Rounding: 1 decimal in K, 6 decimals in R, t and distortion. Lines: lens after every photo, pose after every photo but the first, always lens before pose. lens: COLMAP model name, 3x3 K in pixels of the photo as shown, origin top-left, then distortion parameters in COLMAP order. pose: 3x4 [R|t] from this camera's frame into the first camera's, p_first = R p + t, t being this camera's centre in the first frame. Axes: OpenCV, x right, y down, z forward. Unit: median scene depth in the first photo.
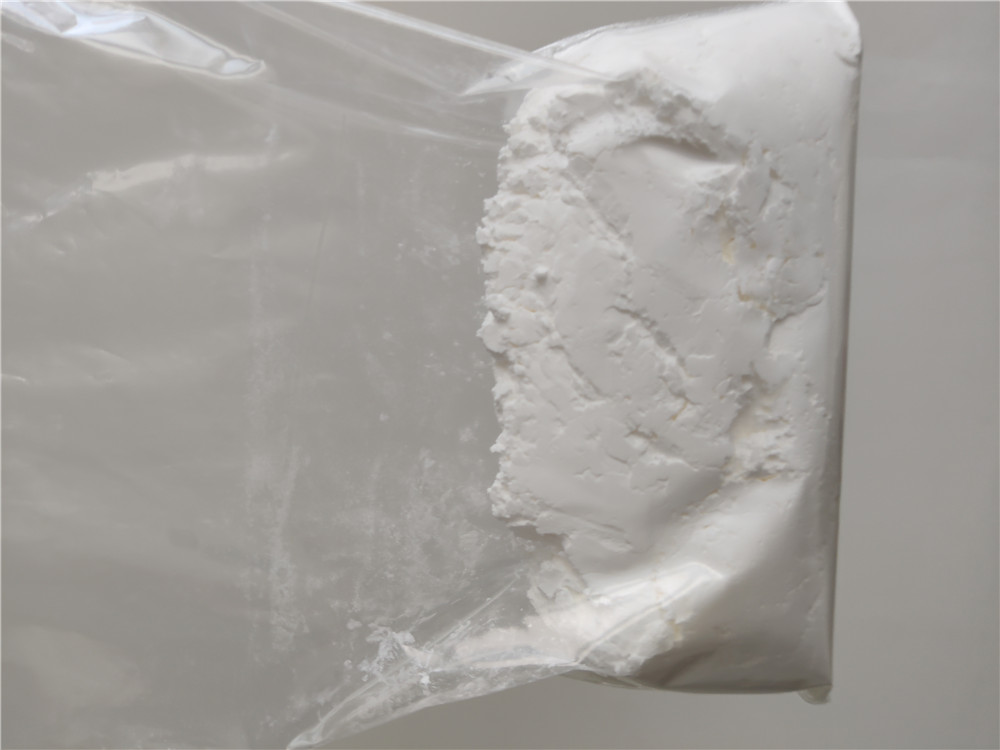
lens RADIAL K [[752.6, 0, 500.0], [0, 752.6, 375.0], [0, 0, 1]] dist [0.004860, 0.002872]
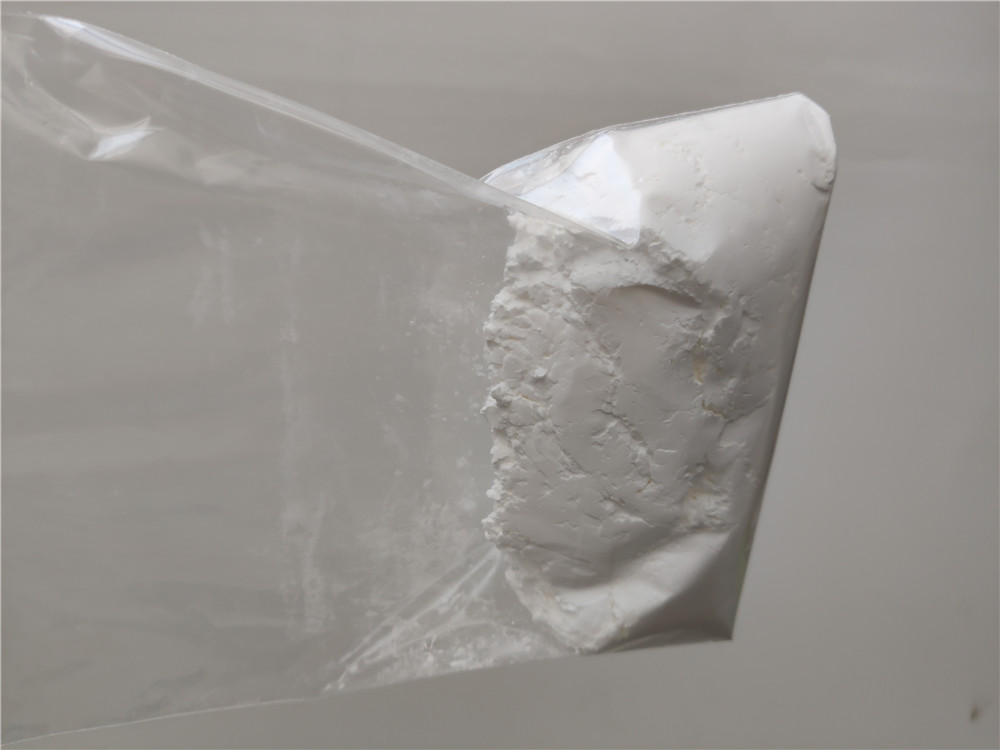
lens RADIAL K [[748.9, 0, 500.0], [0, 748.9, 375.0], [0, 0, 1]] dist [0.000132, -0.002657]
pose [[0.994531, 0.012933, 0.103634, -0.128349], [-0.043951, 0.951983, 0.302980, -0.487210], [-0.094739, -0.305877, 0.947345, -0.092401]]
